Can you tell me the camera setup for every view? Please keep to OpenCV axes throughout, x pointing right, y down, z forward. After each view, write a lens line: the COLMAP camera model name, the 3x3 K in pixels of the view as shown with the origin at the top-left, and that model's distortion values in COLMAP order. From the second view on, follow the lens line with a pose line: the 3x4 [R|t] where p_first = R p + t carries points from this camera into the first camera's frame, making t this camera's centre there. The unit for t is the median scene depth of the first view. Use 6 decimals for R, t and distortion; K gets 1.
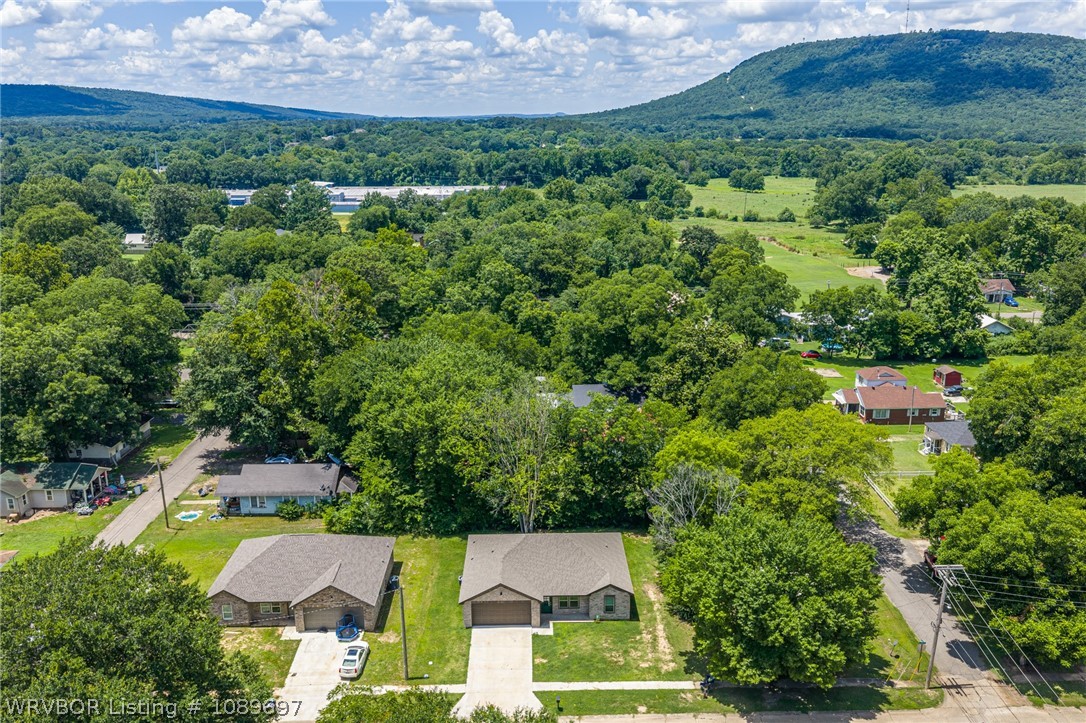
lens RADIAL K [[899.4, 0, 545.6], [0, 899.4, 363.9], [0, 0, 1]] dist [0.021532, -0.037528]
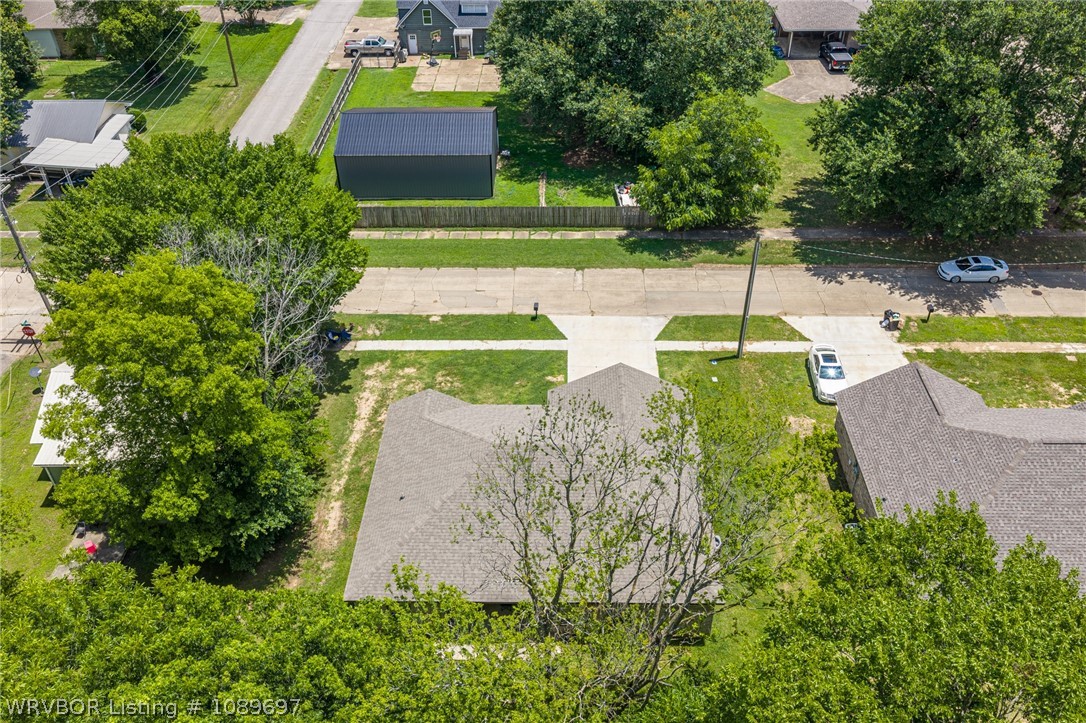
lens RADIAL K [[899.4, 0, 546.9], [0, 899.4, 364.8], [0, 0, 1]] dist [0.021532, -0.037528]
pose [[-0.998990, -0.007449, 0.044311, -0.021530], [0.031460, 0.588150, 0.808139, -0.171743], [-0.032082, 0.808717, -0.587322, 1.018529]]
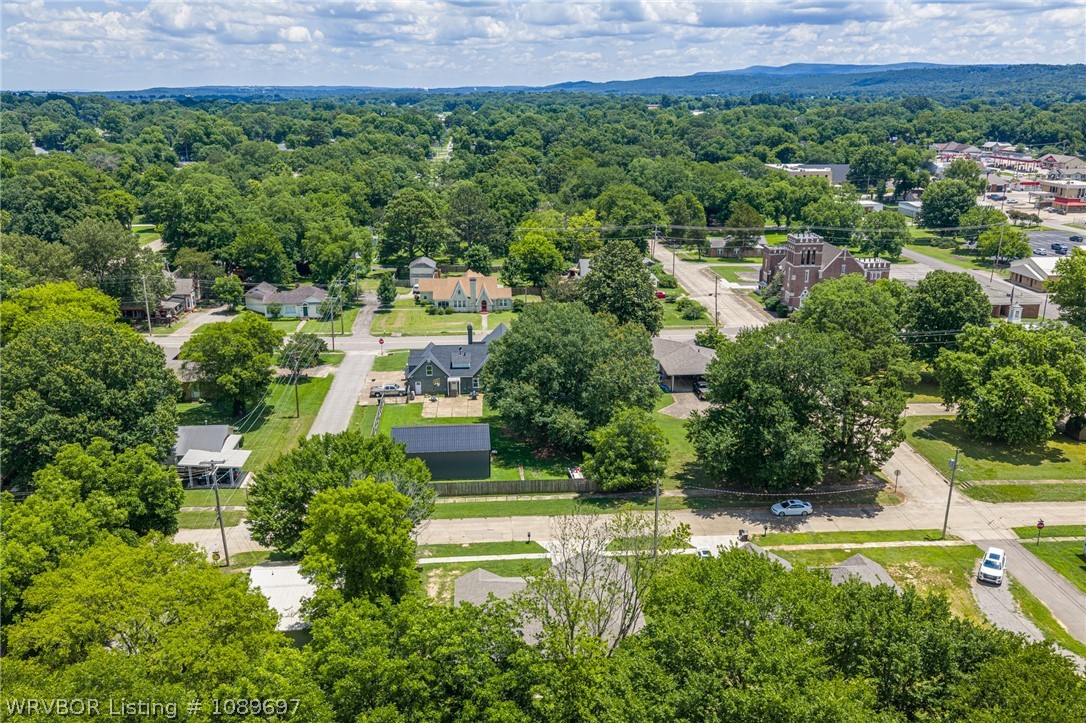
lens RADIAL K [[899.4, 0, 542.1], [0, 899.4, 359.5], [0, 0, 1]] dist [0.021532, -0.037528]
pose [[-0.998717, 0.025421, -0.043787, 0.030902], [-0.001848, 0.845945, 0.533267, -0.369229], [0.050597, 0.532664, -0.844813, 1.326231]]
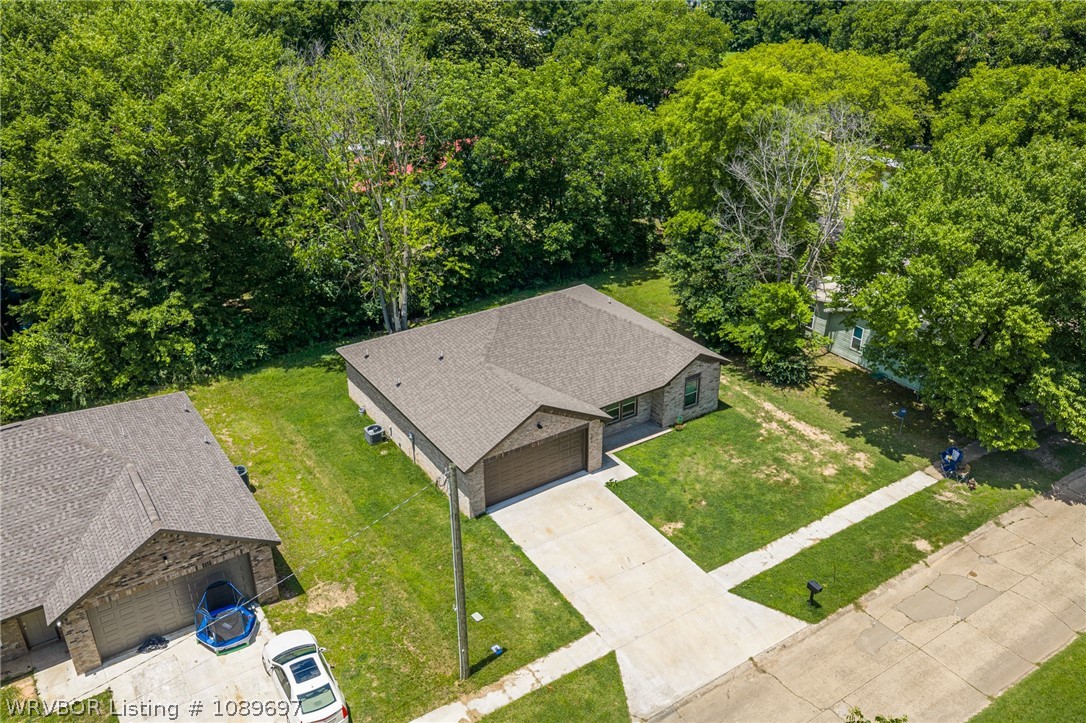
lens RADIAL K [[899.4, 0, 546.9], [0, 899.4, 362.3], [0, 0, 1]] dist [0.021532, -0.037528]
pose [[0.839983, -0.240846, 0.486233, -0.203141], [0.140202, 0.962000, 0.234305, 0.086756], [-0.524187, -0.128641, 0.841831, 0.463326]]
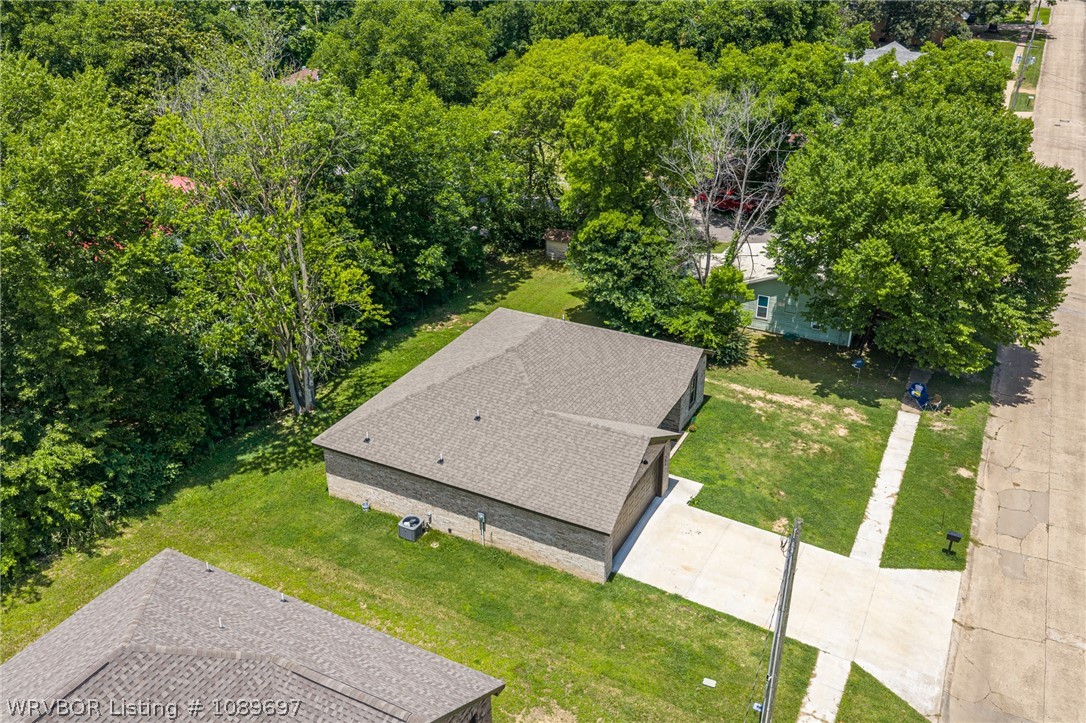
lens RADIAL K [[899.4, 0, 546.8], [0, 899.4, 363.2], [0, 0, 1]] dist [0.021532, -0.037528]
pose [[0.470409, -0.393489, 0.789862, -0.298921], [0.234205, 0.918651, 0.318165, 0.049200], [-0.850802, 0.035322, 0.524298, 0.620199]]
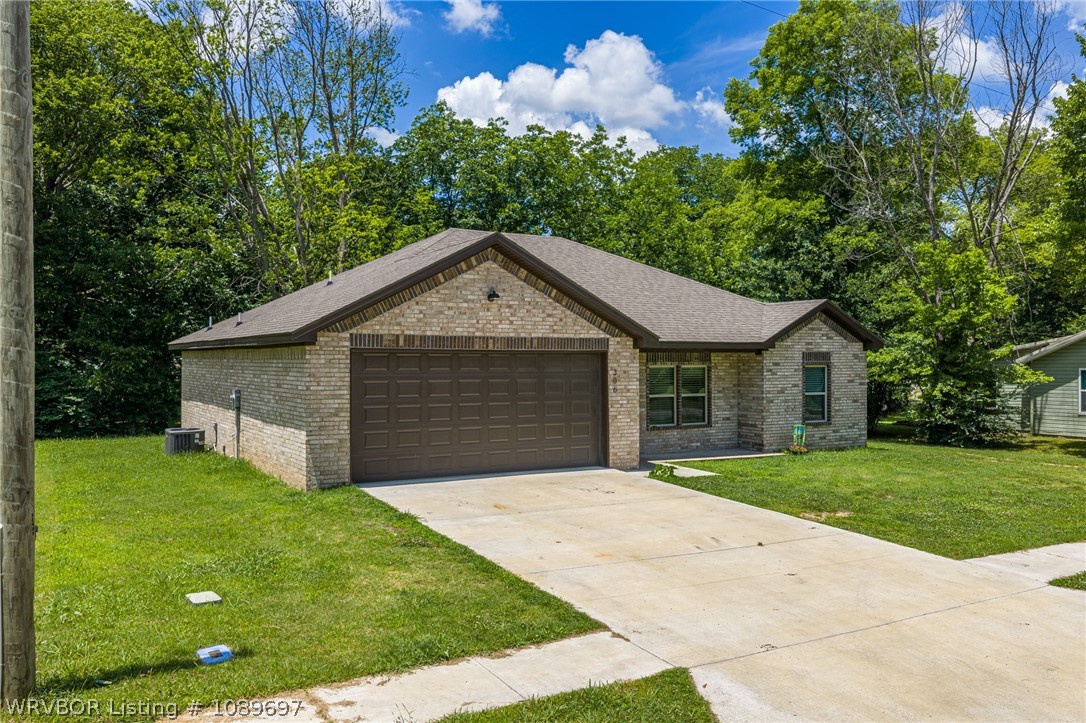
lens RADIAL K [[899.4, 0, 549.5], [0, 899.4, 362.4], [0, 0, 1]] dist [0.021532, -0.037528]
pose [[0.867134, 0.006456, 0.498033, -0.107871], [0.126840, 0.964087, -0.233341, 0.244263], [-0.481654, 0.265508, 0.835174, 0.629067]]
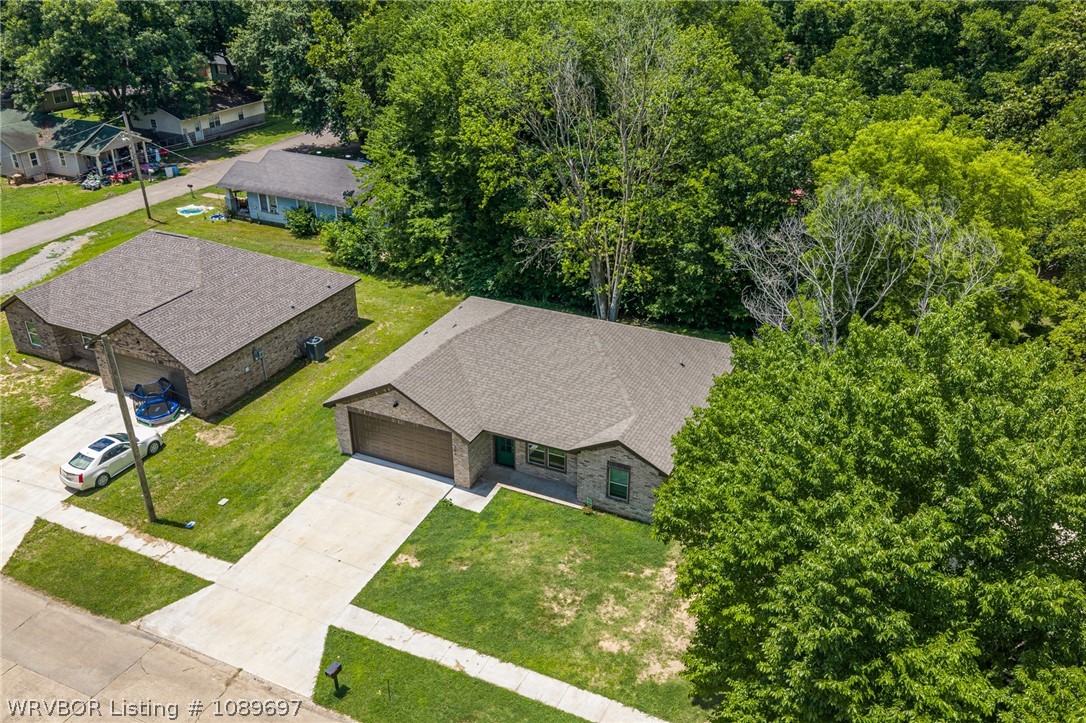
lens RADIAL K [[899.4, 0, 545.2], [0, 899.4, 363.6], [0, 0, 1]] dist [0.021532, -0.037528]
pose [[0.897423, 0.206387, -0.389918, 0.156317], [-0.120341, 0.964828, 0.233719, 0.085586], [0.424440, -0.162822, 0.890696, 0.465393]]
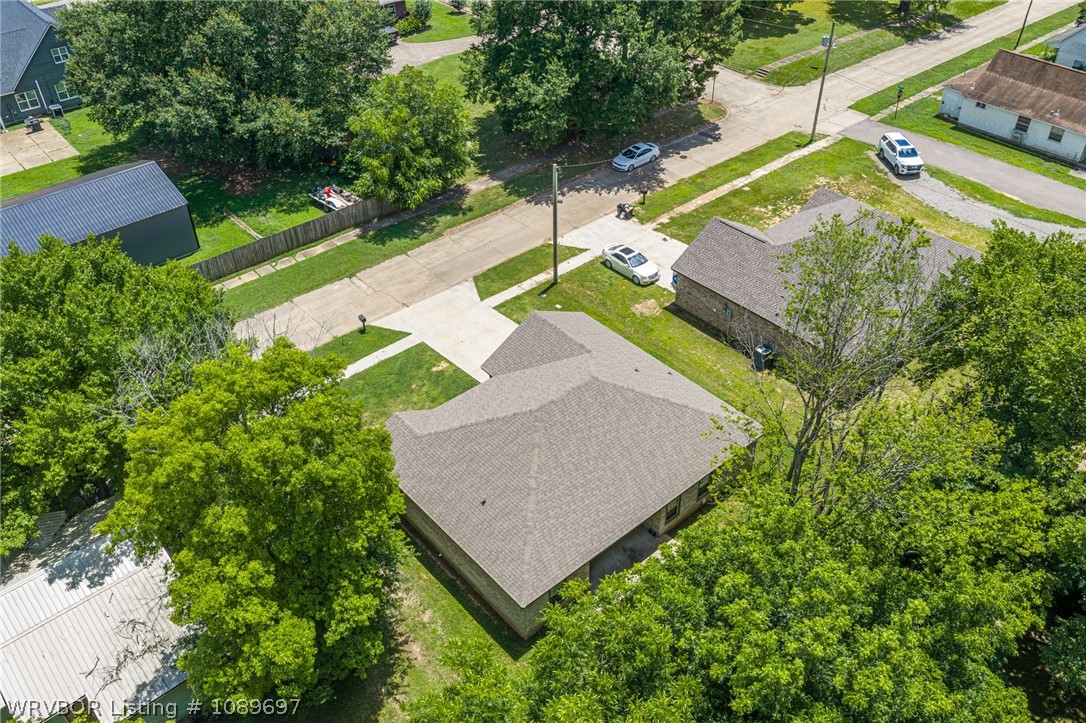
lens RADIAL K [[899.4, 0, 547.1], [0, 899.4, 362.7], [0, 0, 1]] dist [0.021532, -0.037528]
pose [[-0.766684, 0.415059, -0.489819, 0.196660], [-0.152243, 0.623635, 0.766748, -0.158439], [0.623713, 0.662424, -0.414941, 0.974555]]
